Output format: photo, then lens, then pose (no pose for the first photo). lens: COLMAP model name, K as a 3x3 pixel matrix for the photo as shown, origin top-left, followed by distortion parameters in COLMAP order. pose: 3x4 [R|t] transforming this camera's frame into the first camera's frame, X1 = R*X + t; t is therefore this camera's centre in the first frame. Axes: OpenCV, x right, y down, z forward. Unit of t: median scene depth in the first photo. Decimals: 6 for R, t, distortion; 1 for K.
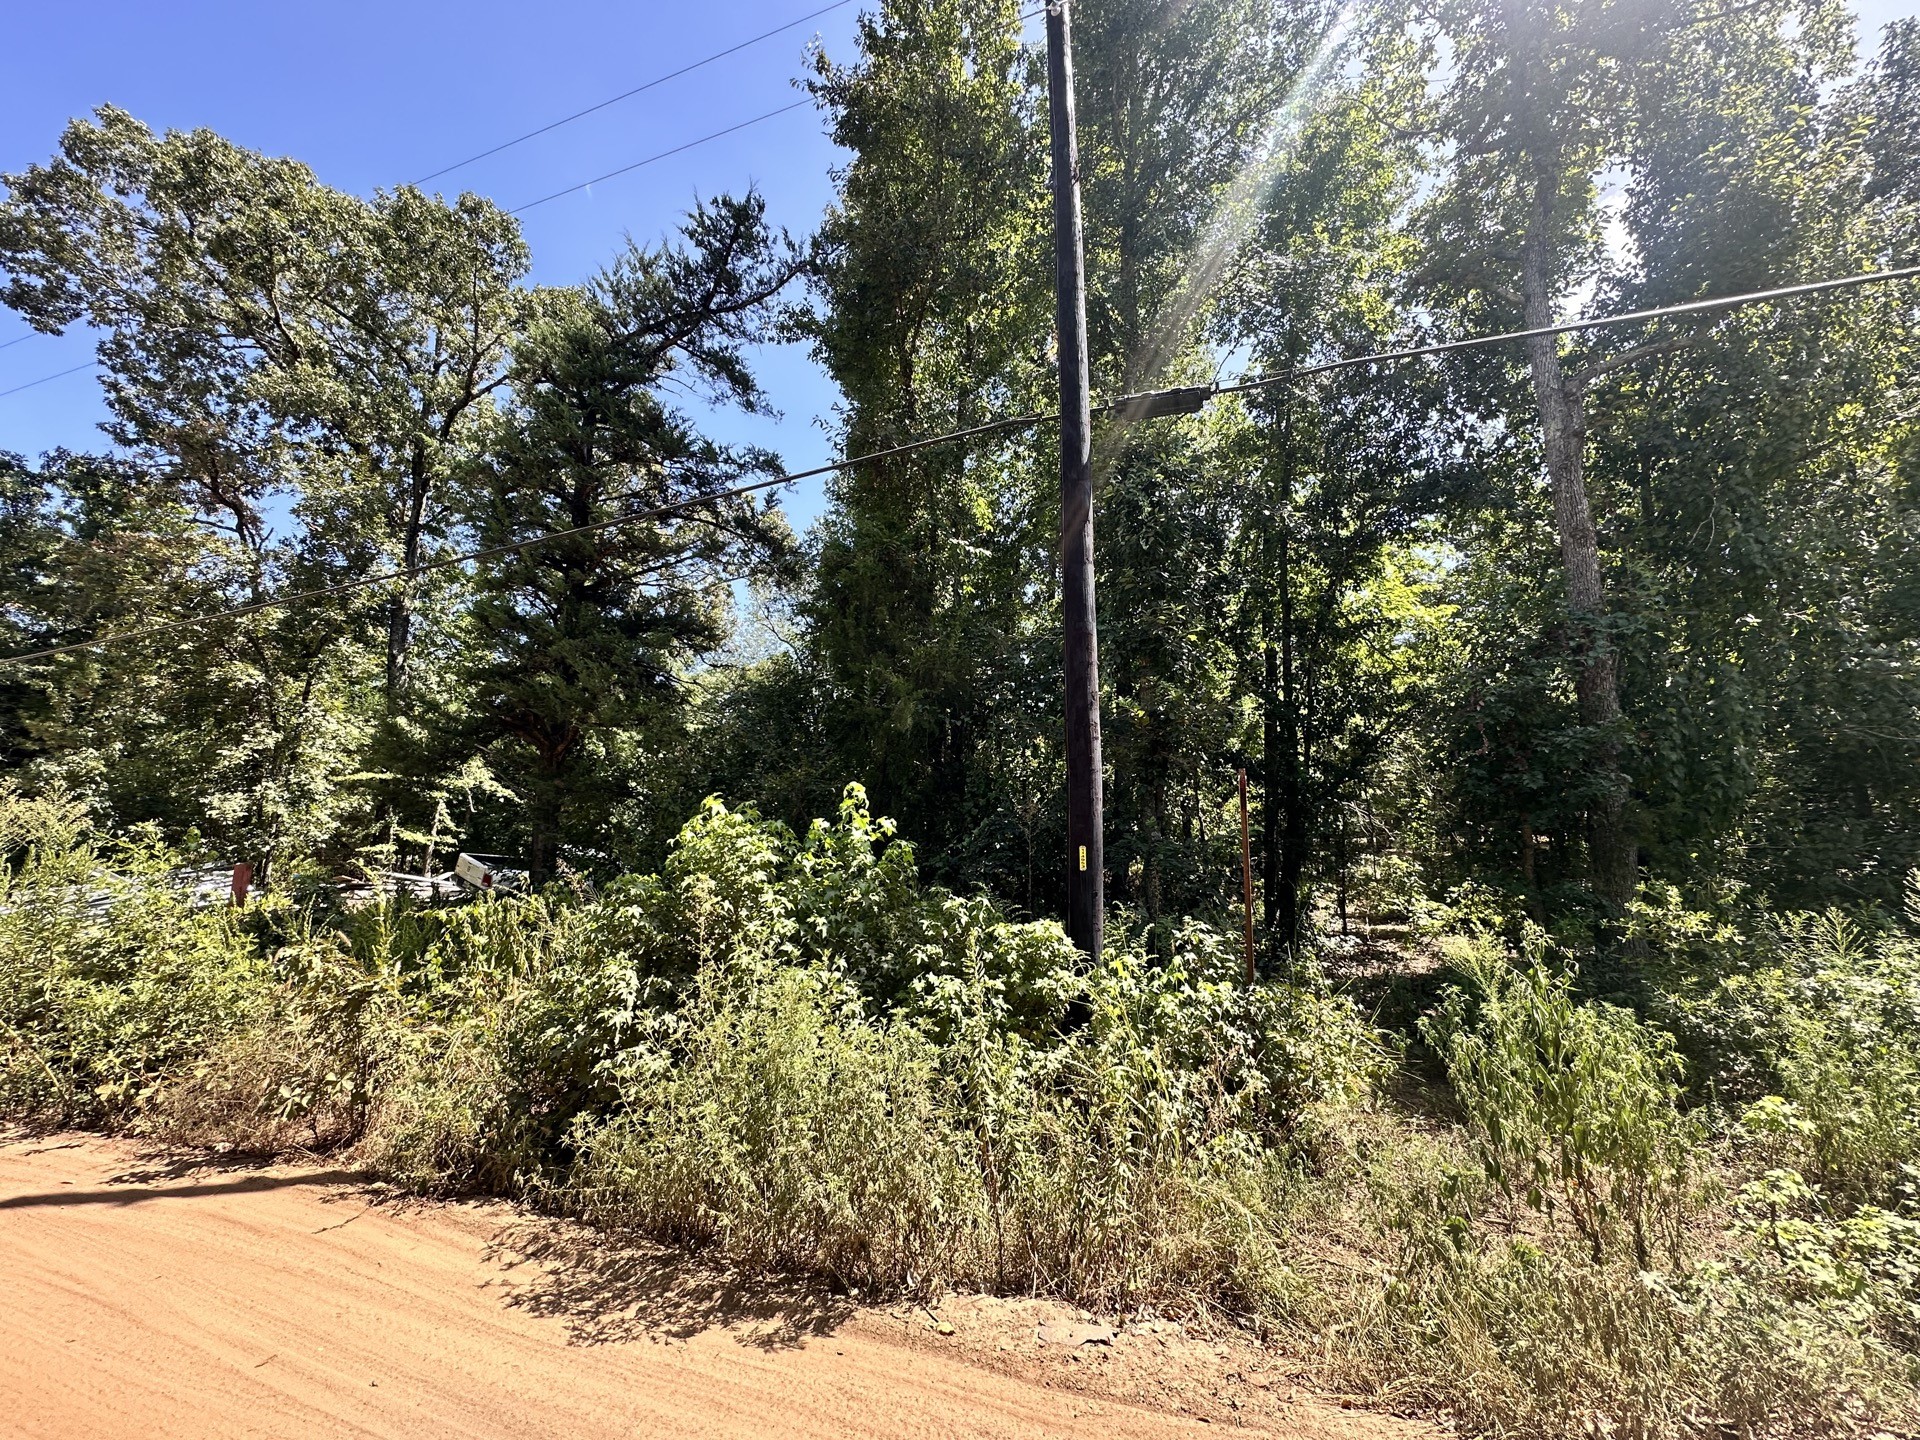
lens RADIAL K [[767.2, 0, 960.0], [0, 767.2, 720.0], [0, 0, 1]] dist [-0.013018, 0.007183]
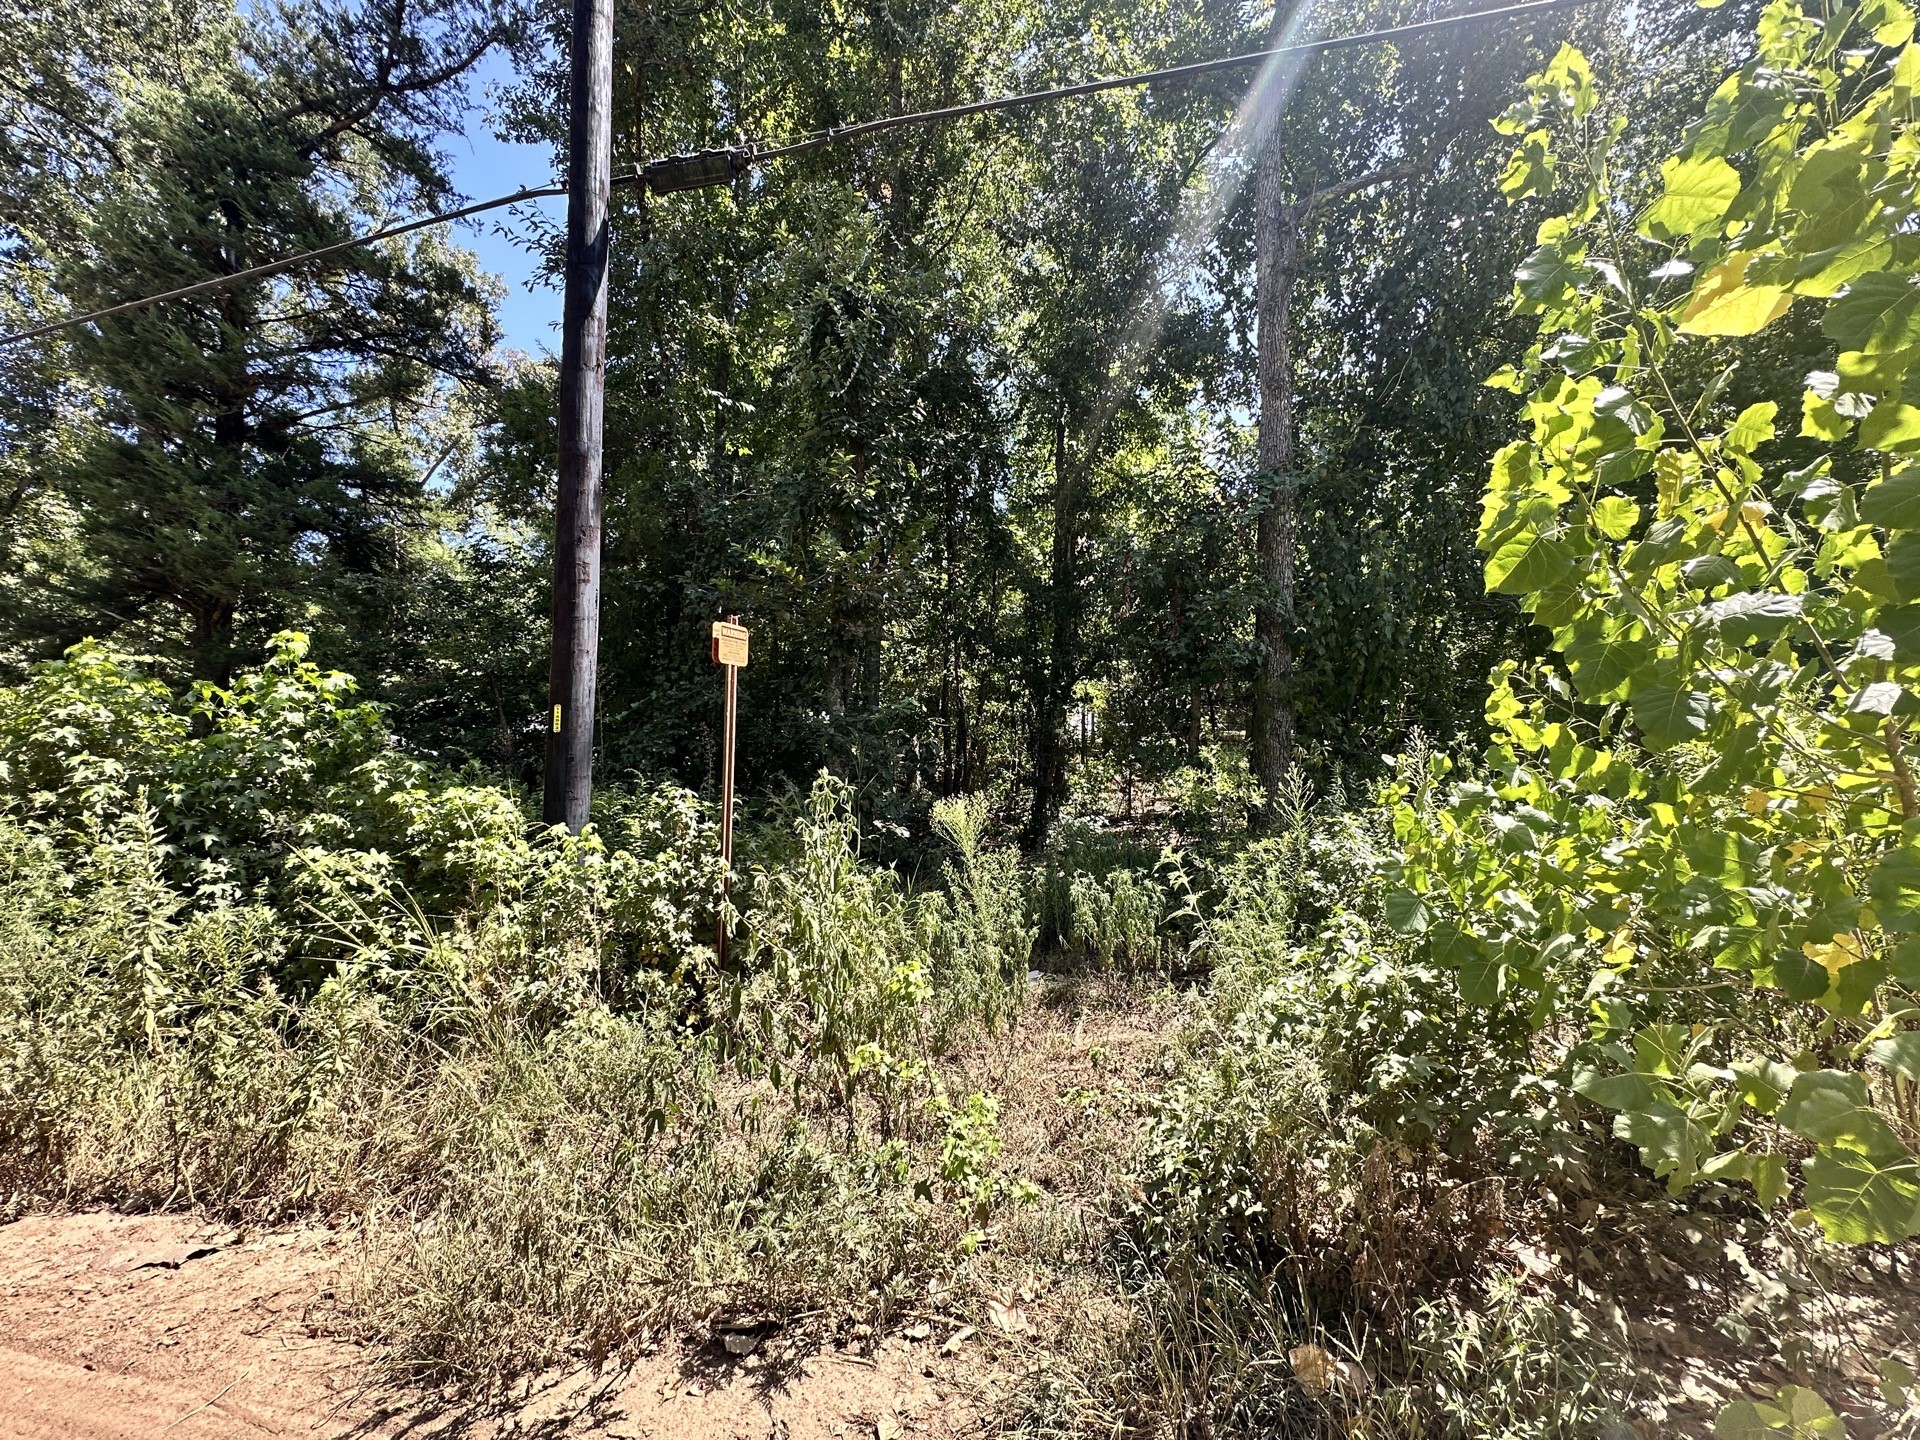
lens RADIAL K [[766.1, 0, 960.1], [0, 766.1, 717.1], [0, 0, 1]] dist [-0.001954, 0.000689]
pose [[0.996765, -0.000370, 0.080372, 0.536944], [-0.010663, 0.990542, 0.136798, 0.051037], [-0.079662, -0.137213, 0.987333, 0.093091]]
